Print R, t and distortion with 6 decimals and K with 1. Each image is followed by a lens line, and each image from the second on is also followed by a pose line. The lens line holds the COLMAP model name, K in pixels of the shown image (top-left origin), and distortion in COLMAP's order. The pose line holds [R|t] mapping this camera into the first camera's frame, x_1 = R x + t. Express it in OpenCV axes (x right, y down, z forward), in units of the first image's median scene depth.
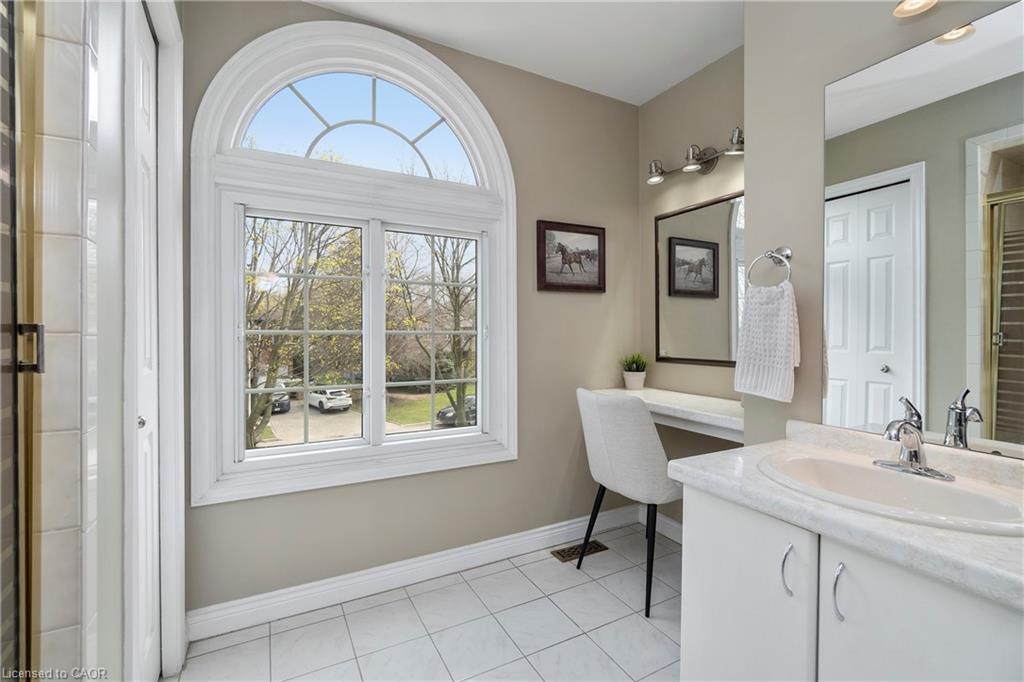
lens RADIAL K [[448.9, 0, 506.4], [0, 448.9, 336.1], [0, 0, 1]] dist [-0.002515, 0.000190]
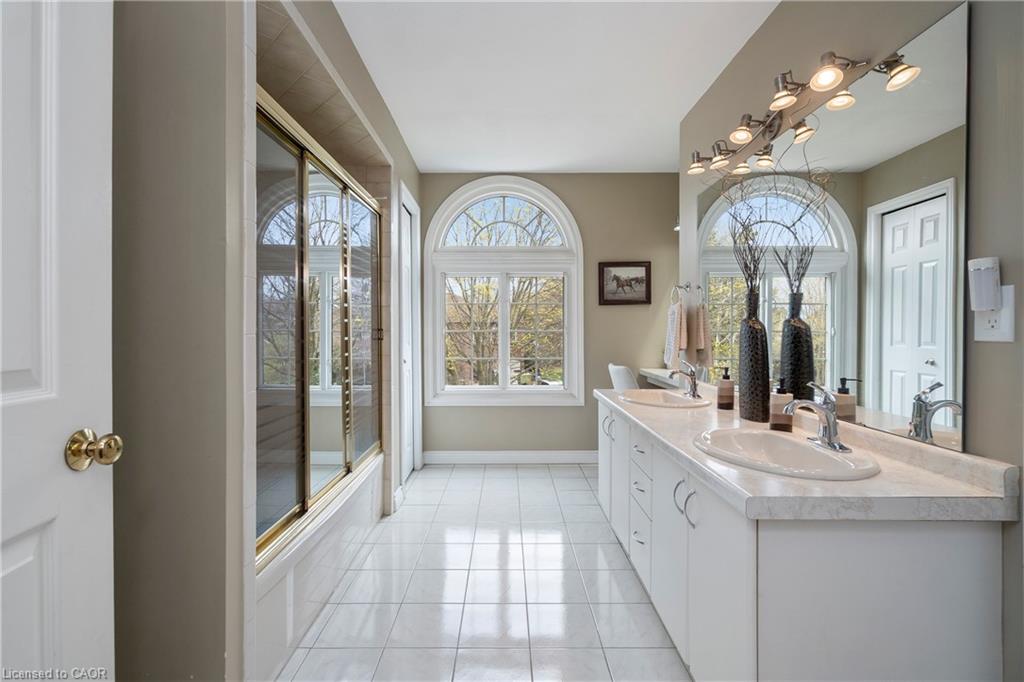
lens RADIAL K [[448.9, 0, 512.8], [0, 448.9, 339.7], [0, 0, 1]] dist [-0.002515, 0.000190]
pose [[0.887053, 0.004289, -0.461647, 0.529633], [-0.000208, 0.999960, 0.008891, 0.009923], [0.461667, -0.007791, 0.887019, -0.580533]]
